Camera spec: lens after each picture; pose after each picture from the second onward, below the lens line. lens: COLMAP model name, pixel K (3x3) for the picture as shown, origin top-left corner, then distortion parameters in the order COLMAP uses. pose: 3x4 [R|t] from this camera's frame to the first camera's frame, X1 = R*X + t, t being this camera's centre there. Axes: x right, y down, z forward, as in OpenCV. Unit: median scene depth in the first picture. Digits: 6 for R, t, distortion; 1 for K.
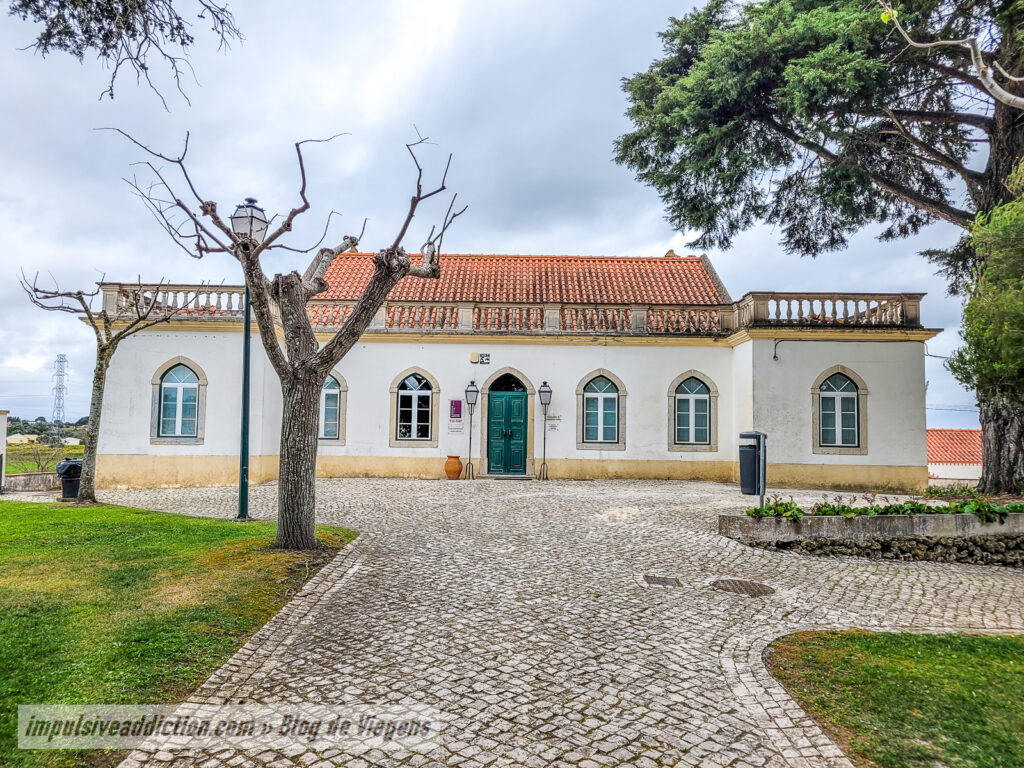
lens RADIAL K [[739.9, 0, 512.0], [0, 739.9, 384.0], [0, 0, 1]] dist [0.023155, -0.003521]
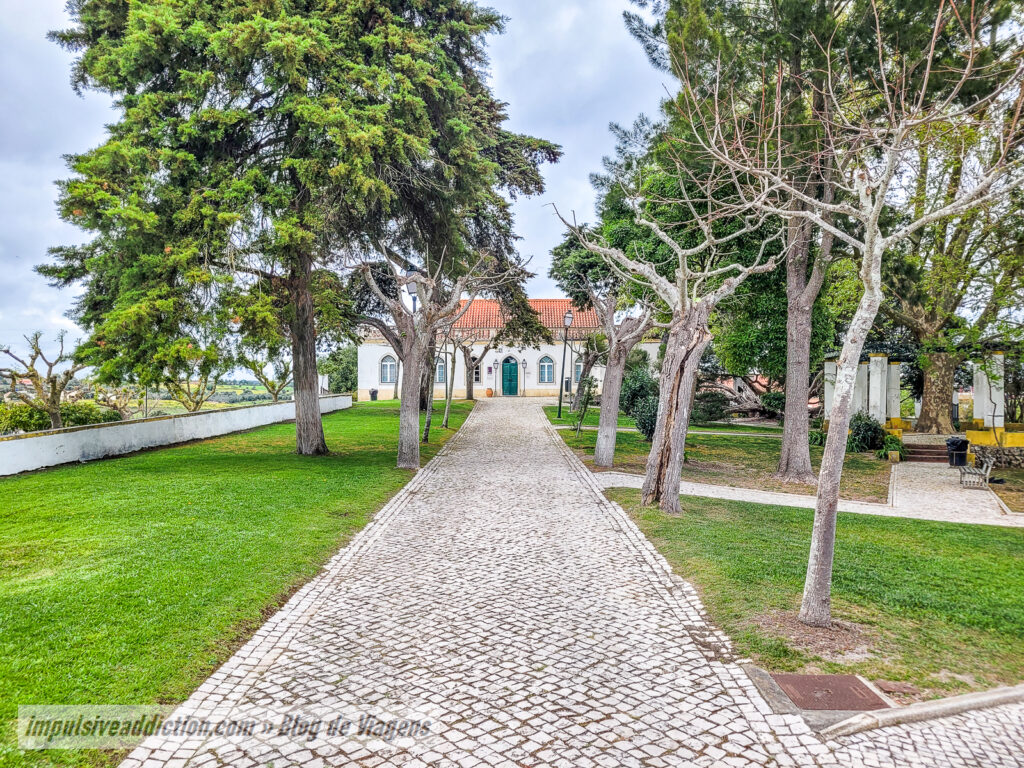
lens RADIAL K [[739.9, 0, 512.0], [0, 739.9, 384.0], [0, 0, 1]] dist [0.023155, -0.003521]
pose [[0.999815, -0.017743, 0.007364, -0.018029], [0.017678, 0.999805, 0.008755, 0.060807], [-0.007518, -0.008623, 0.999935, -1.580913]]
